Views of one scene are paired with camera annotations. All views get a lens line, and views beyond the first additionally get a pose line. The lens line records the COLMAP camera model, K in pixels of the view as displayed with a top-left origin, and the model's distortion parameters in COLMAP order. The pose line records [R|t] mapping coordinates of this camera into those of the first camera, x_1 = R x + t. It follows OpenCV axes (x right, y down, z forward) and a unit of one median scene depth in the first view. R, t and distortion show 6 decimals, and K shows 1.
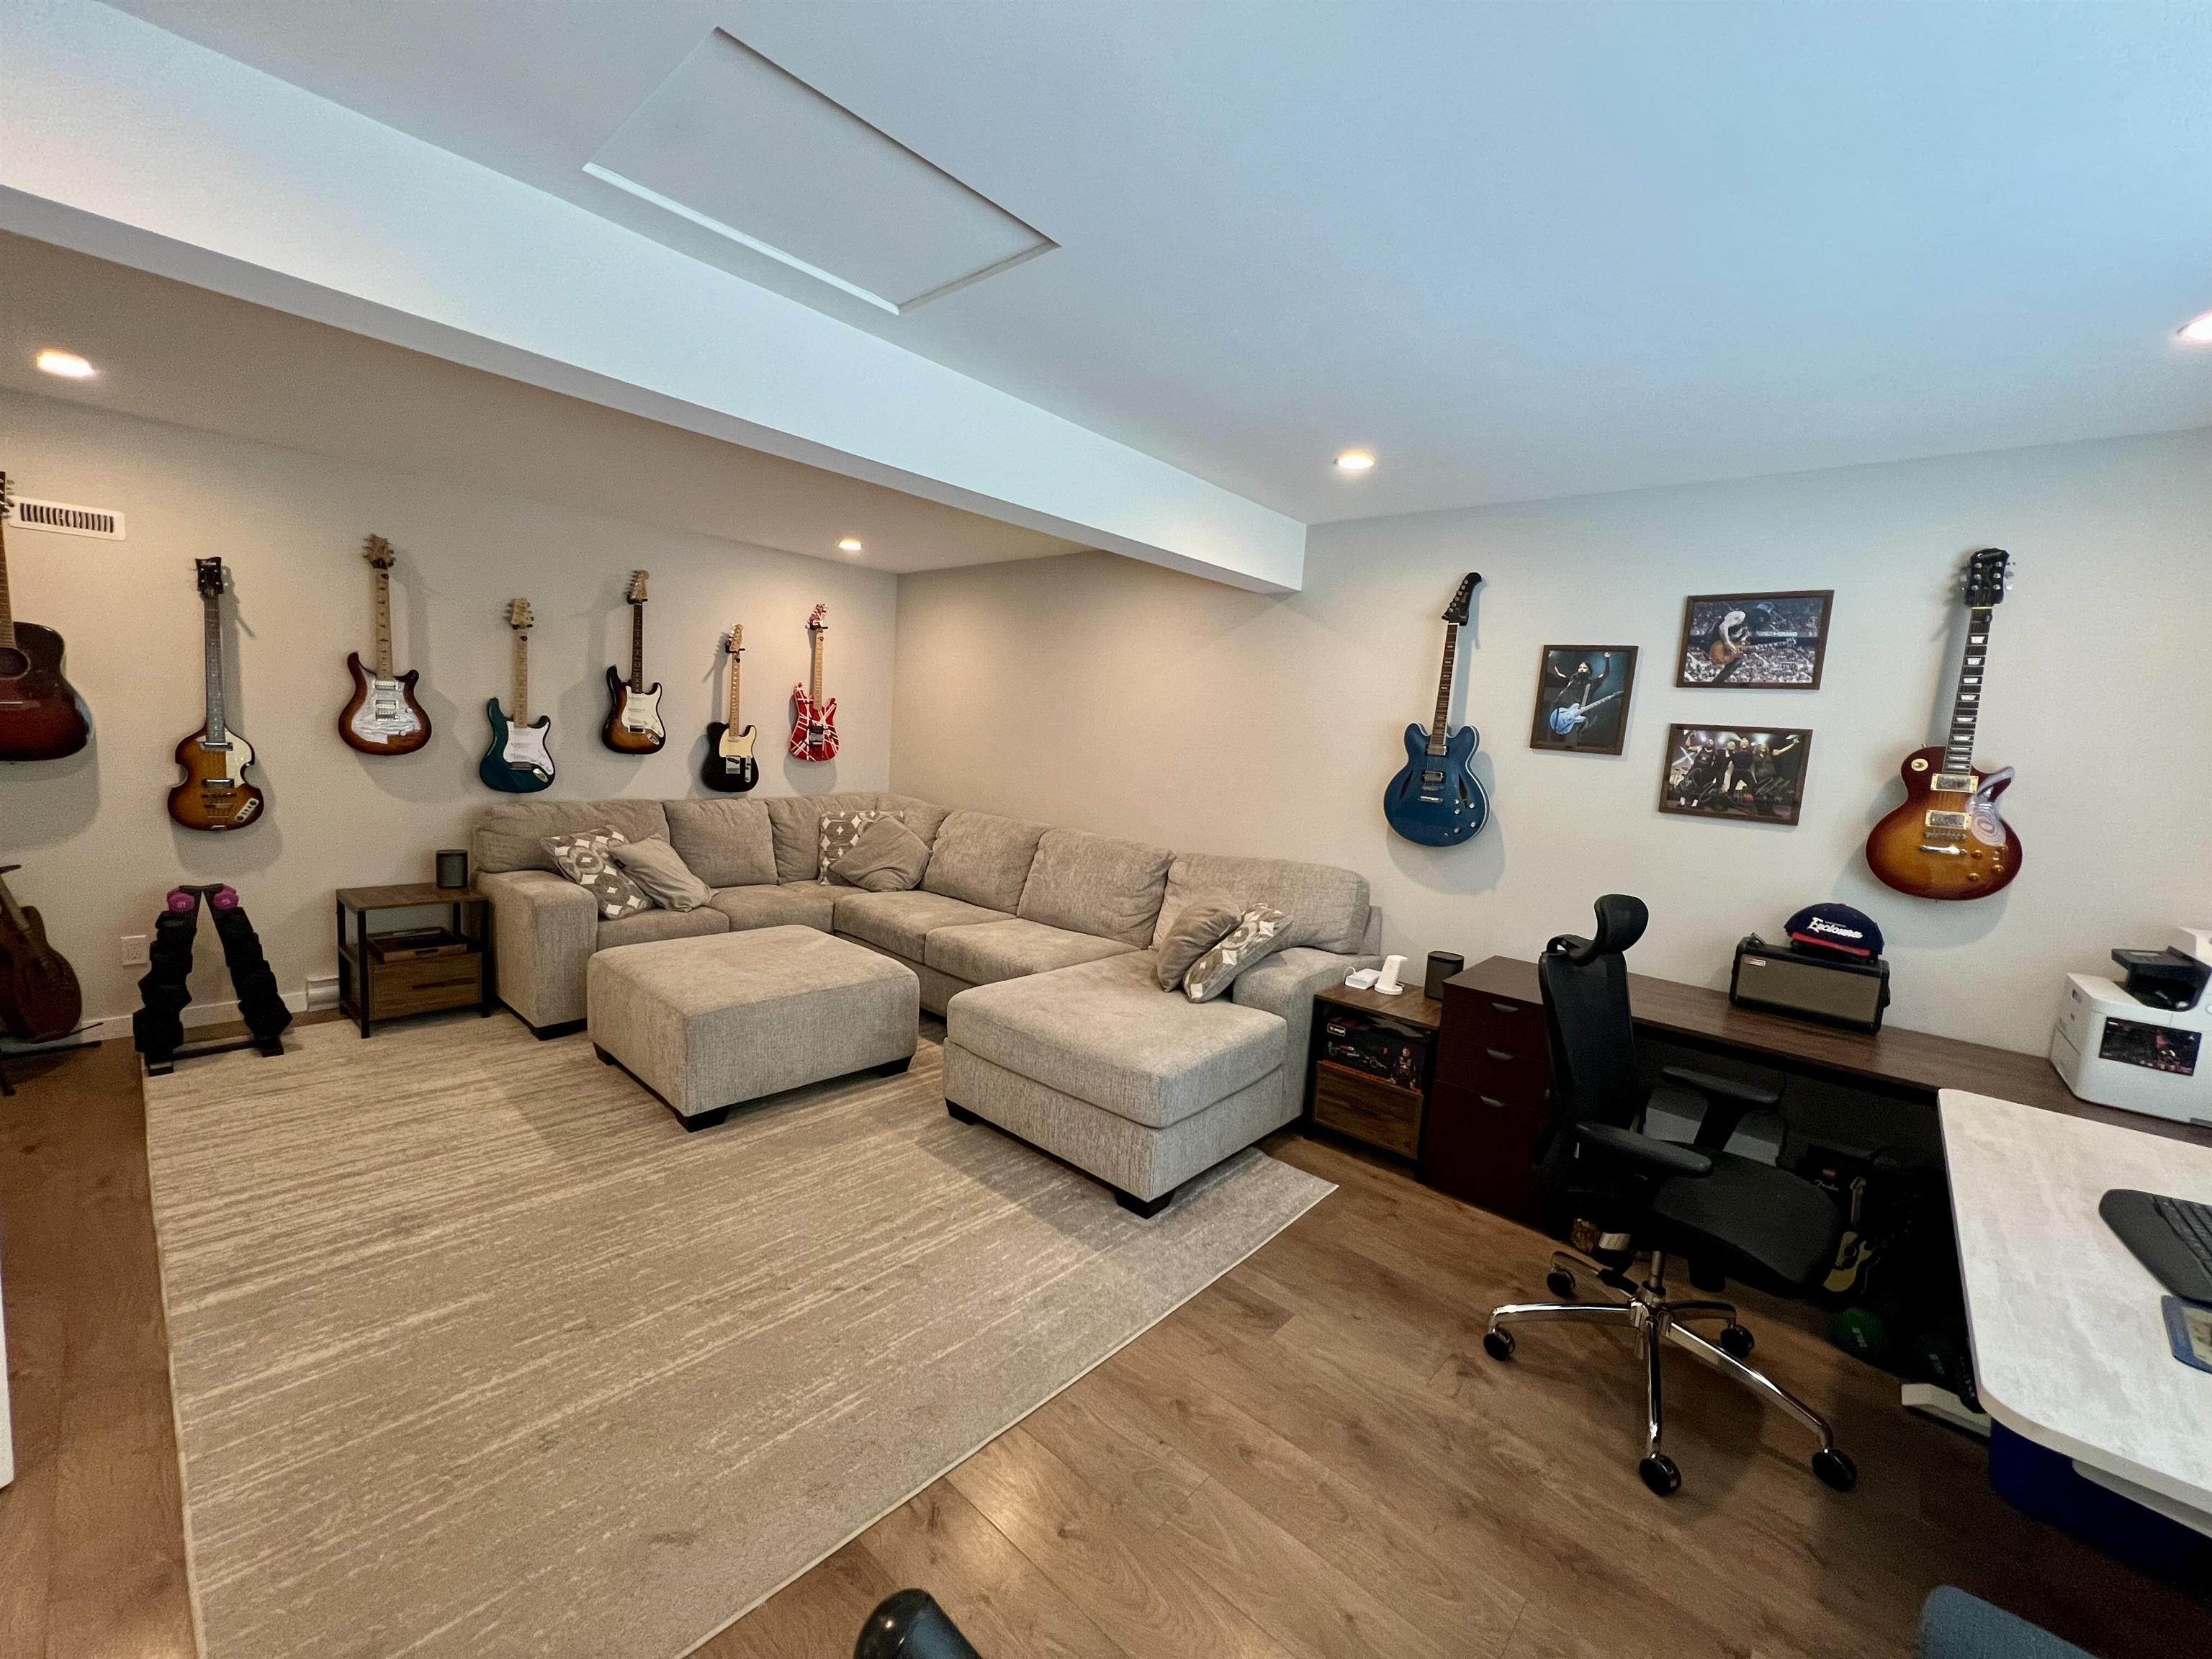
lens RADIAL K [[885.4, 0, 1100.0], [0, 885.4, 824.5], [0, 0, 1]] dist [-0.002145, 0.000485]
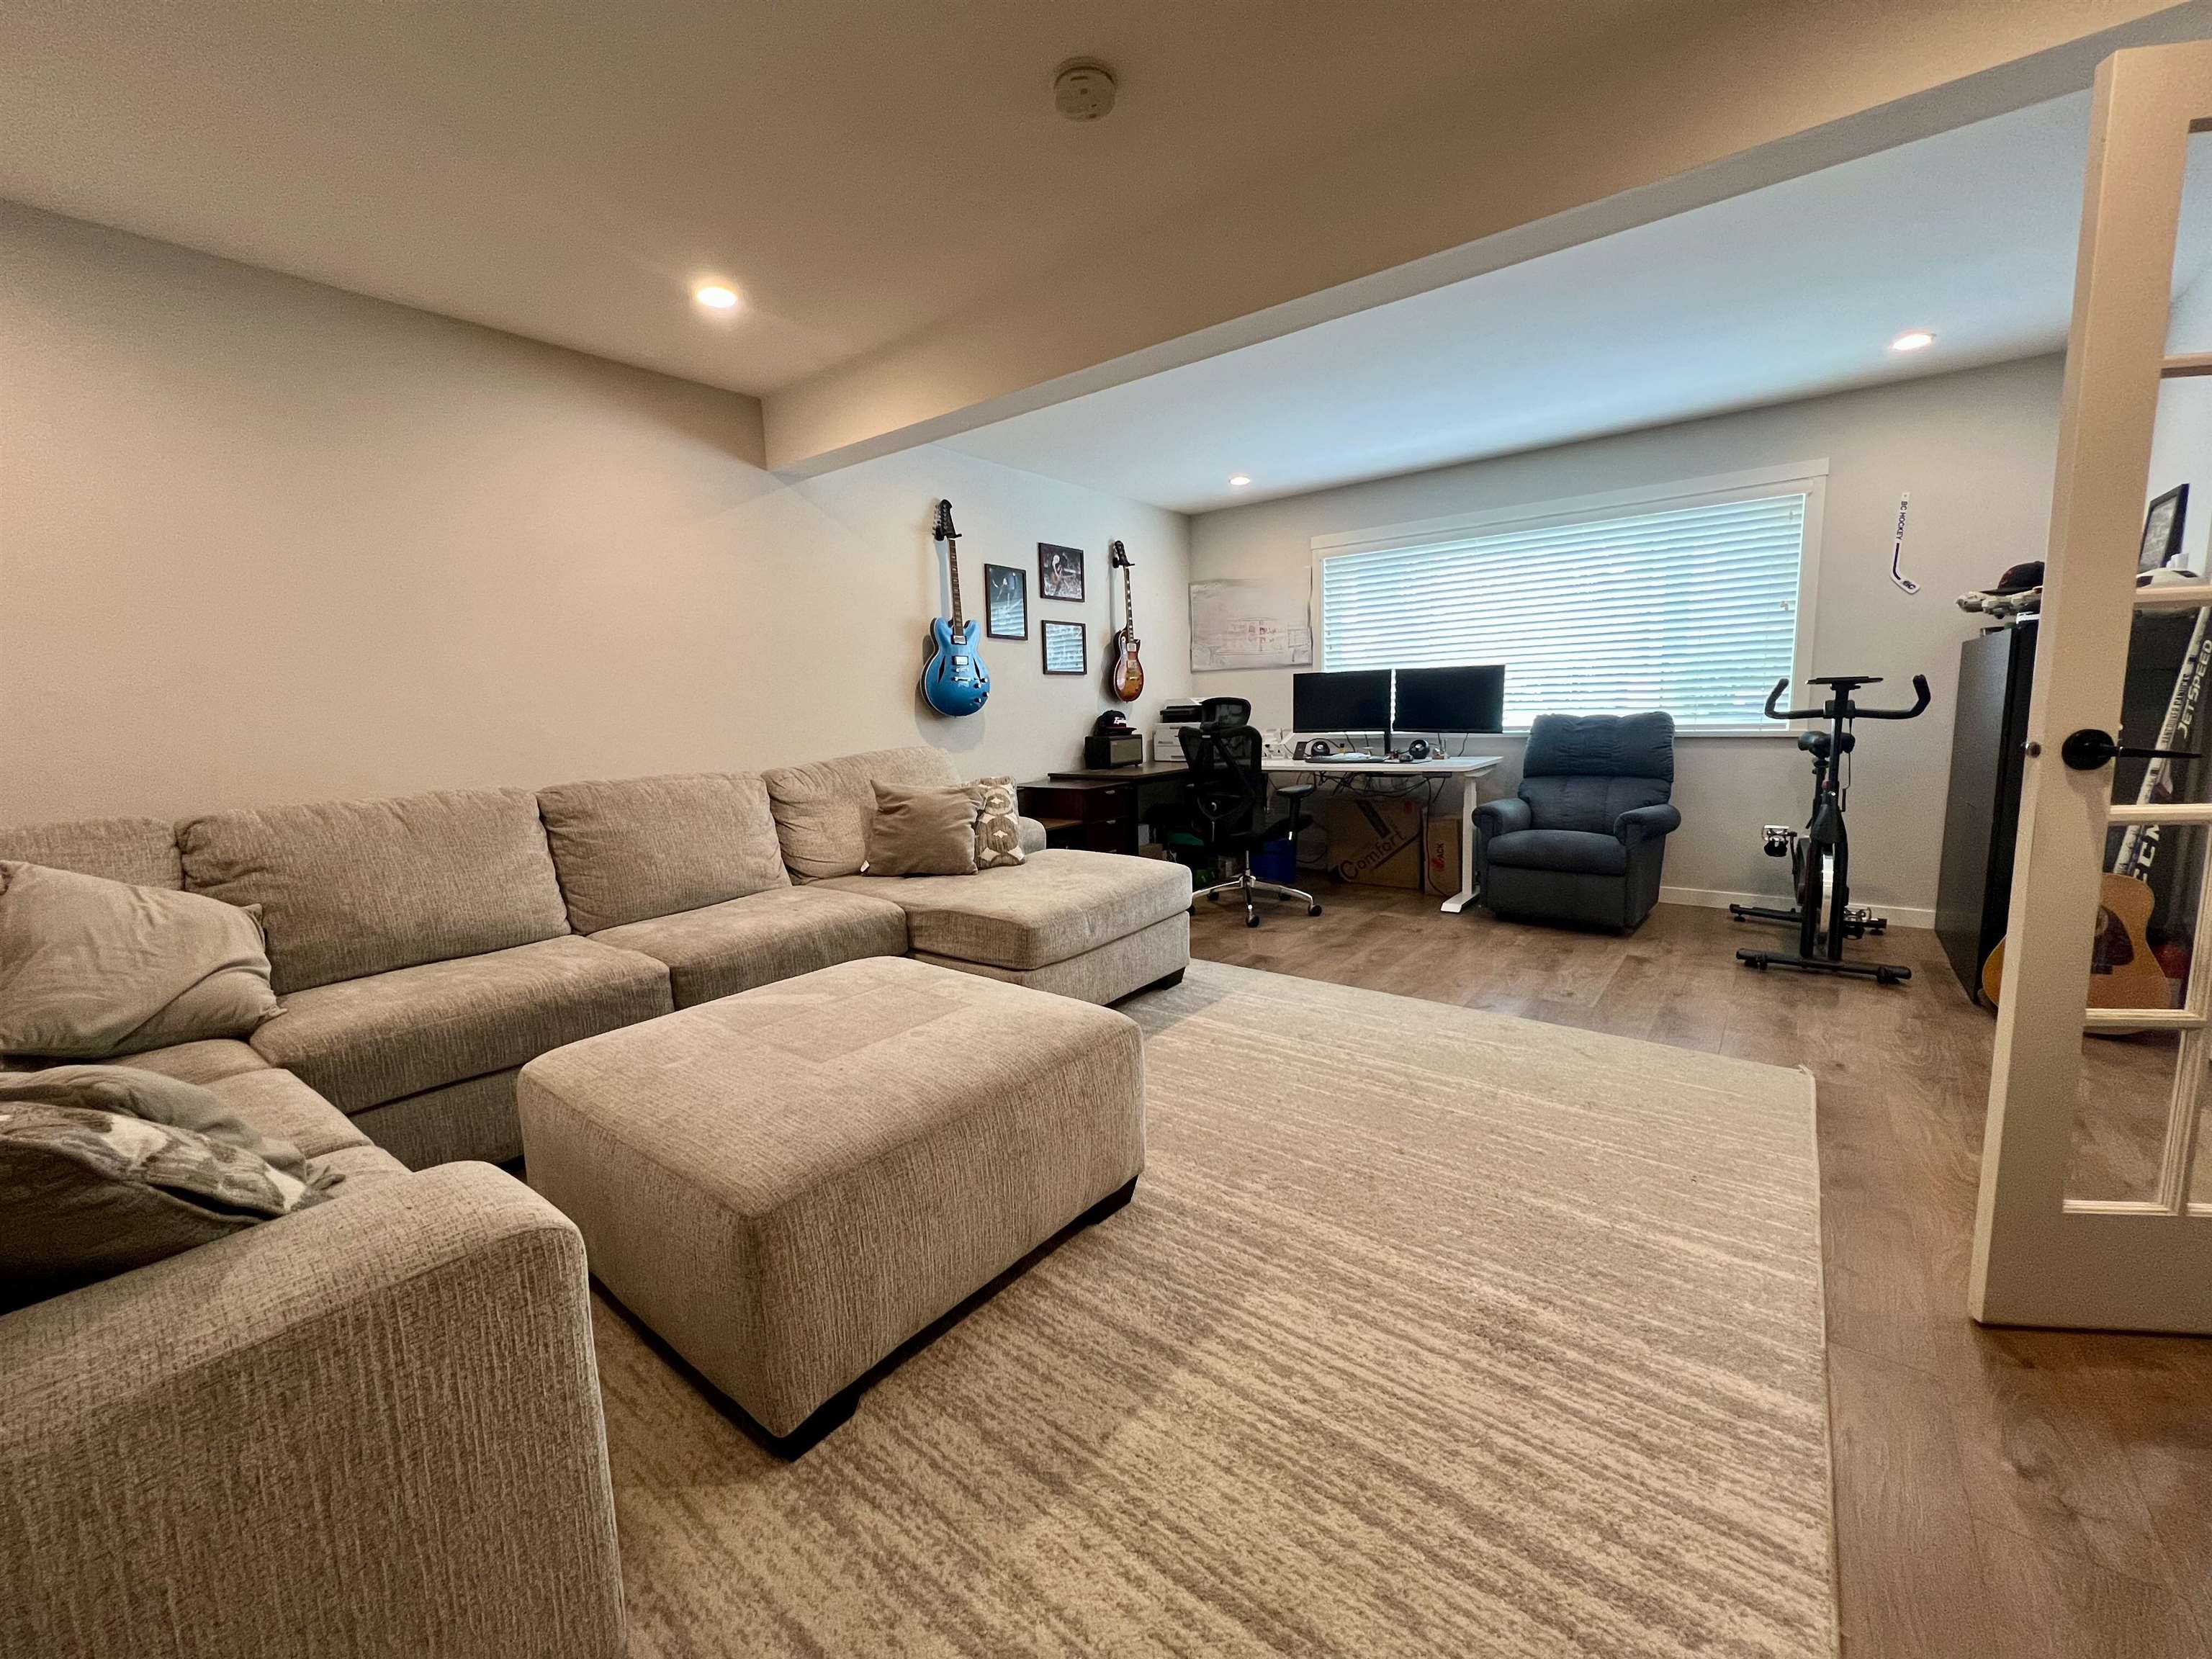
lens RADIAL K [[885.4, 0, 1100.0], [0, 885.4, 824.5], [0, 0, 1]] dist [-0.002145, 0.000485]
pose [[-0.073444, -0.198136, 0.977419, -1.183866], [0.129626, 0.969855, 0.206343, -0.077423], [-0.988839, 0.141853, -0.045546, 1.130276]]
